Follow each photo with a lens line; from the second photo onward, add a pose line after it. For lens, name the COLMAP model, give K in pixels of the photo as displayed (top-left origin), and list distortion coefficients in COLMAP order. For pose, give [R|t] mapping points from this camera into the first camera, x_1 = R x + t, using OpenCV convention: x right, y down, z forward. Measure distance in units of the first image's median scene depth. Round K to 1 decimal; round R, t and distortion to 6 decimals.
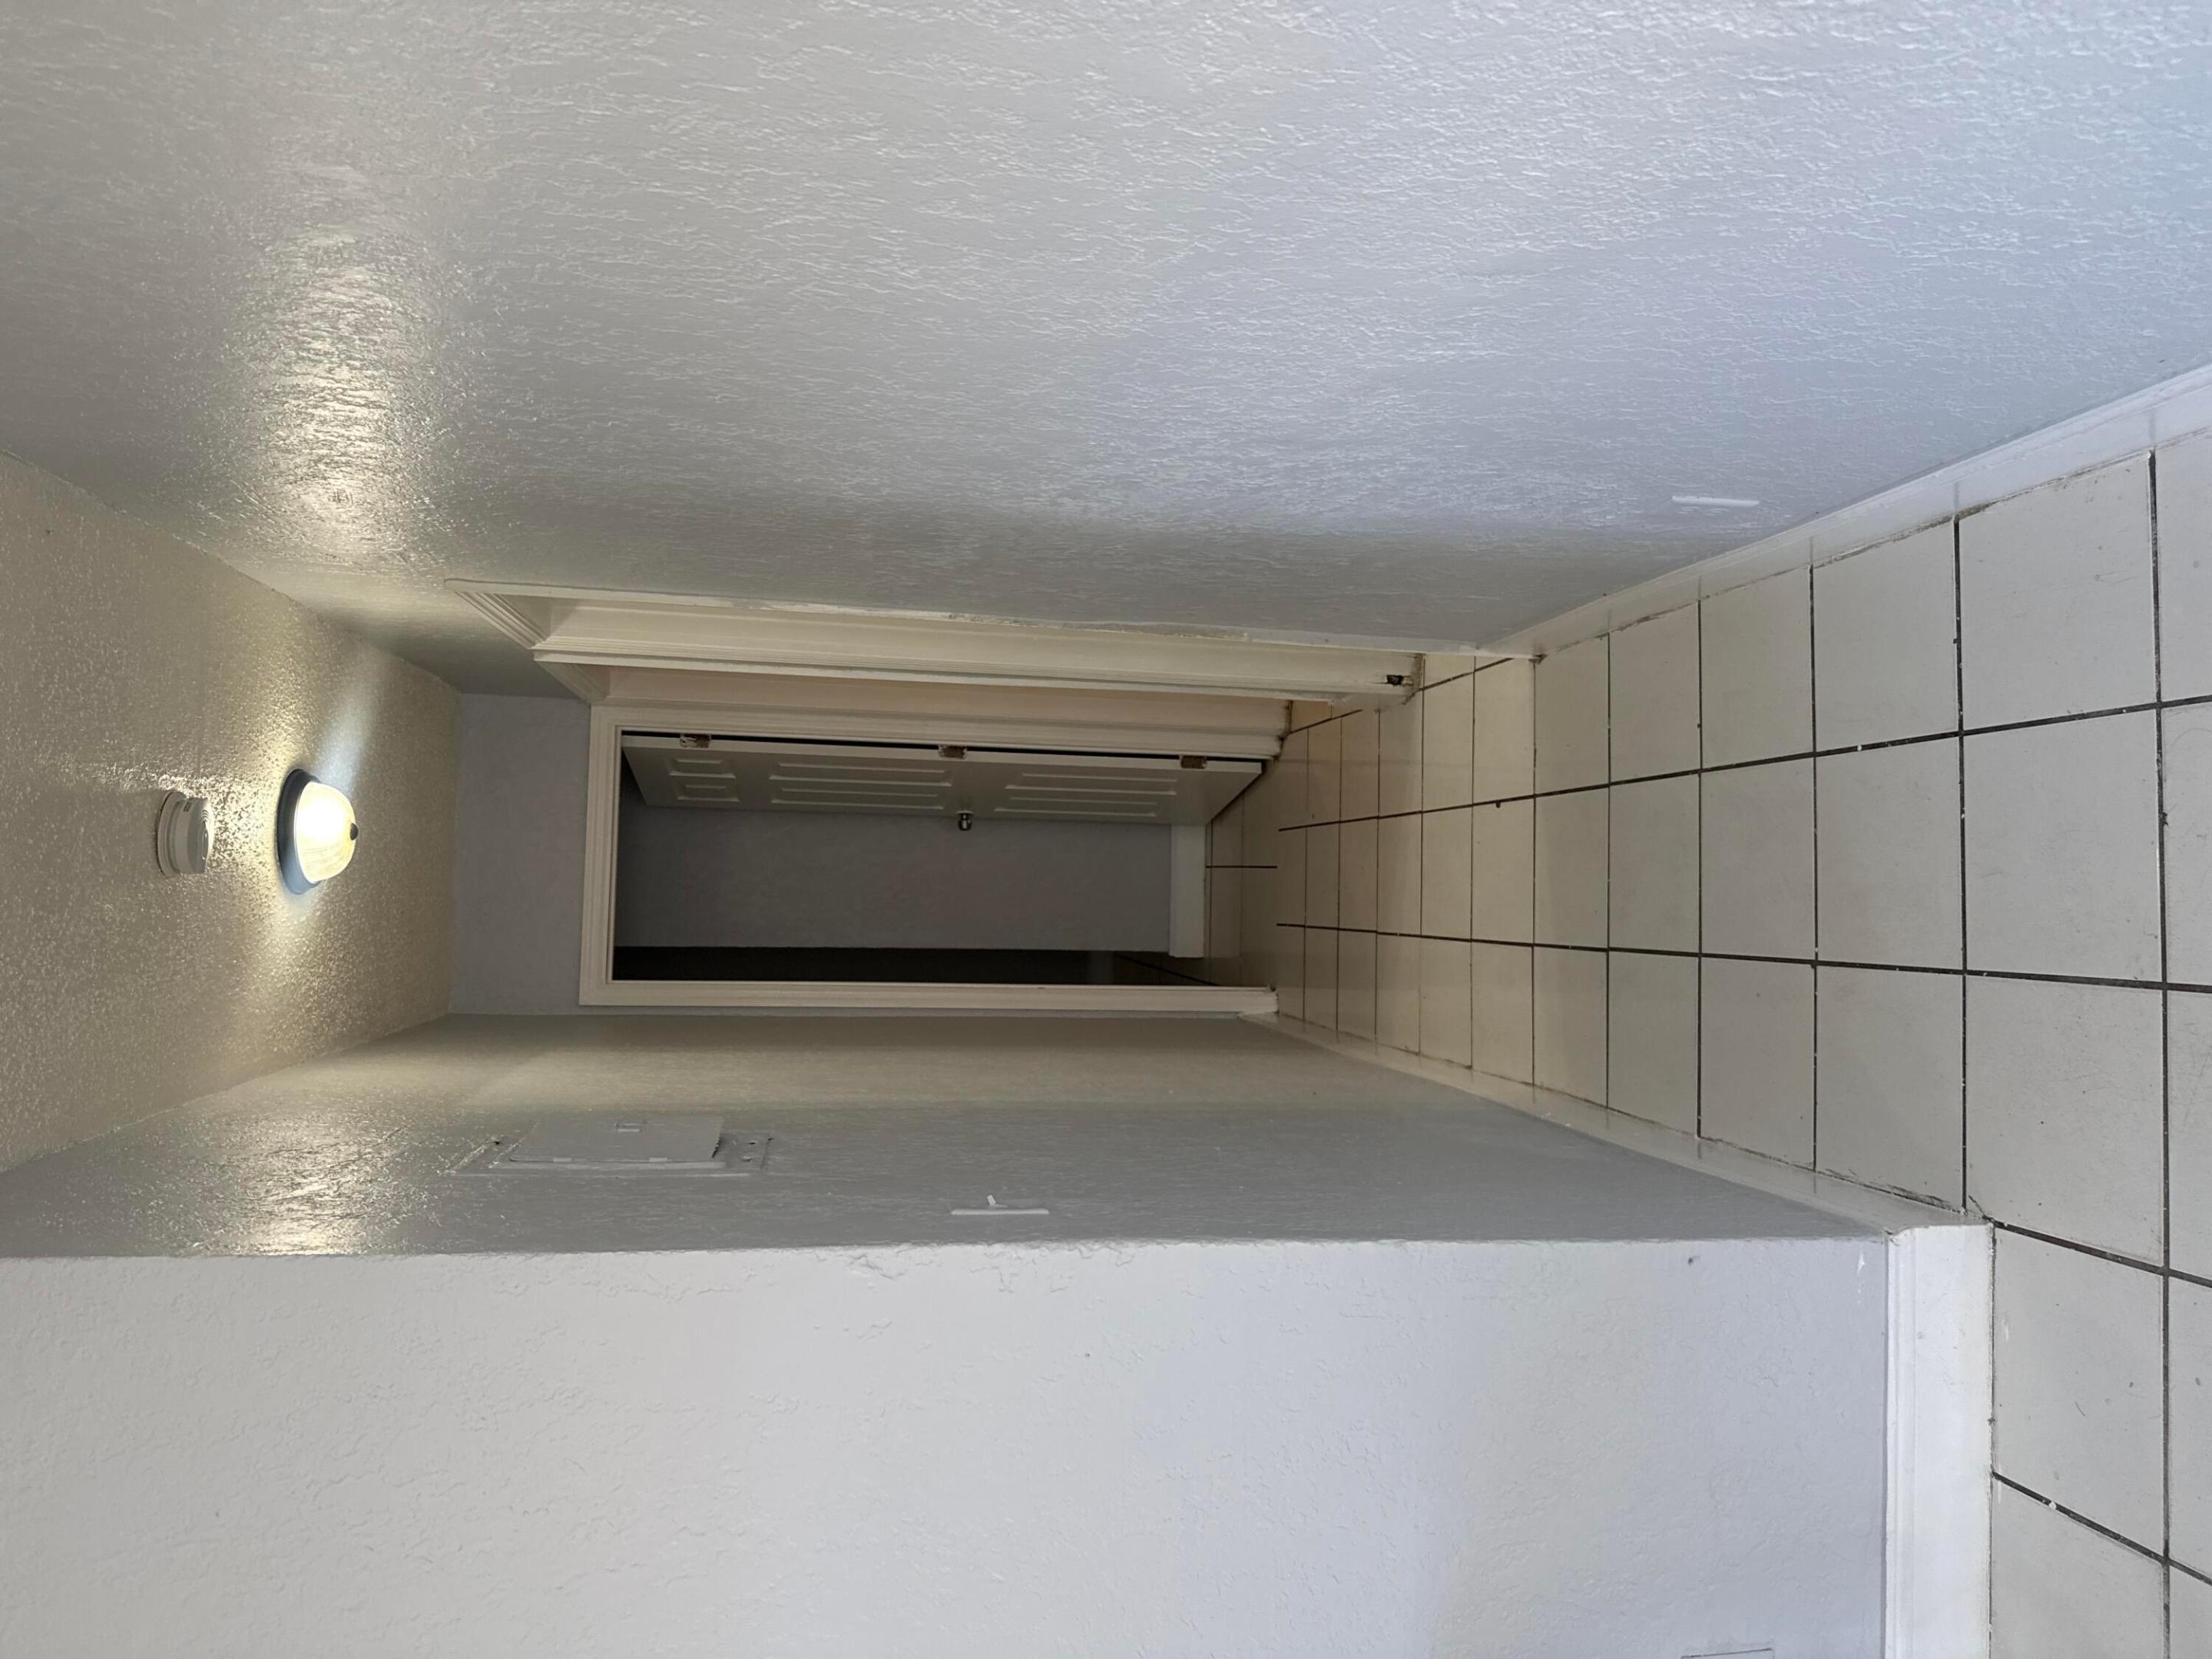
lens RADIAL K [[1569.5, 0, 1115.3], [0, 1569.5, 825.3], [0, 0, 1]] dist [0.048392, -0.065587]
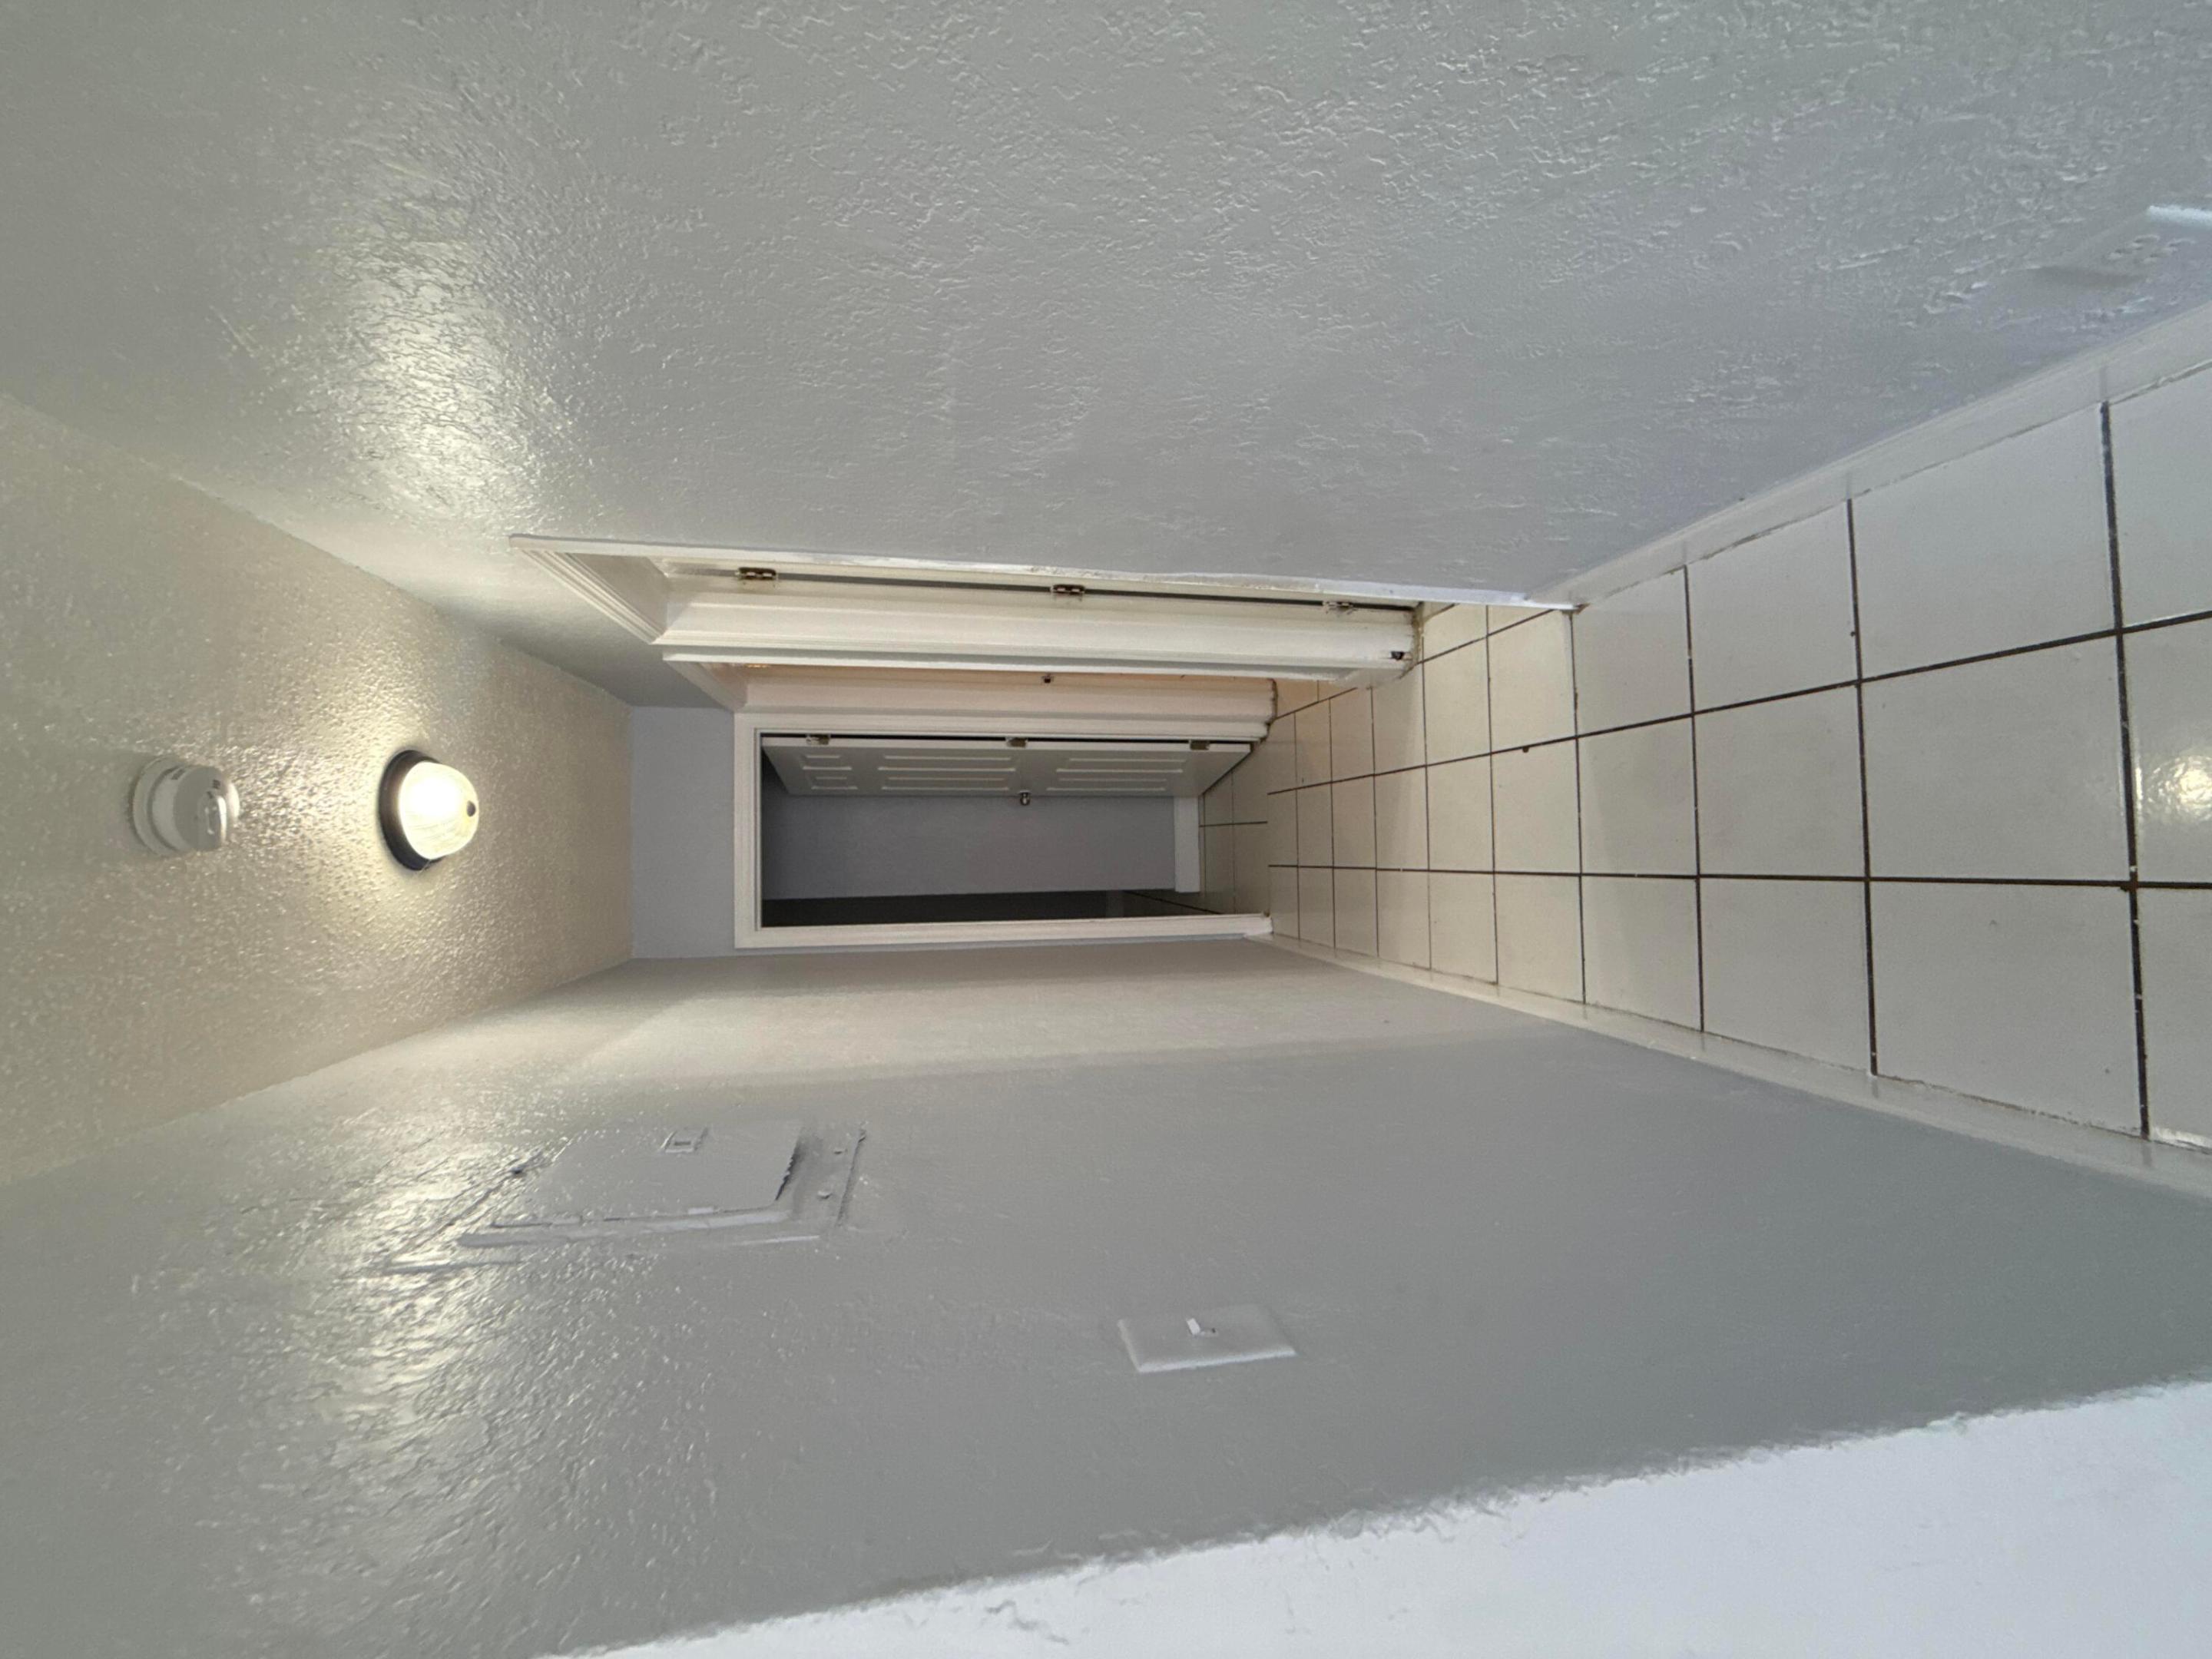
lens RADIAL K [[885.3, 0, 1111.7], [0, 885.3, 816.7], [0, 0, 1]] dist [-0.001626, 0.000084]
pose [[0.999070, -0.035900, 0.023901, -0.057697], [0.035813, 0.999350, 0.004060, 0.018664], [-0.024031, -0.003200, 0.999706, 0.336174]]
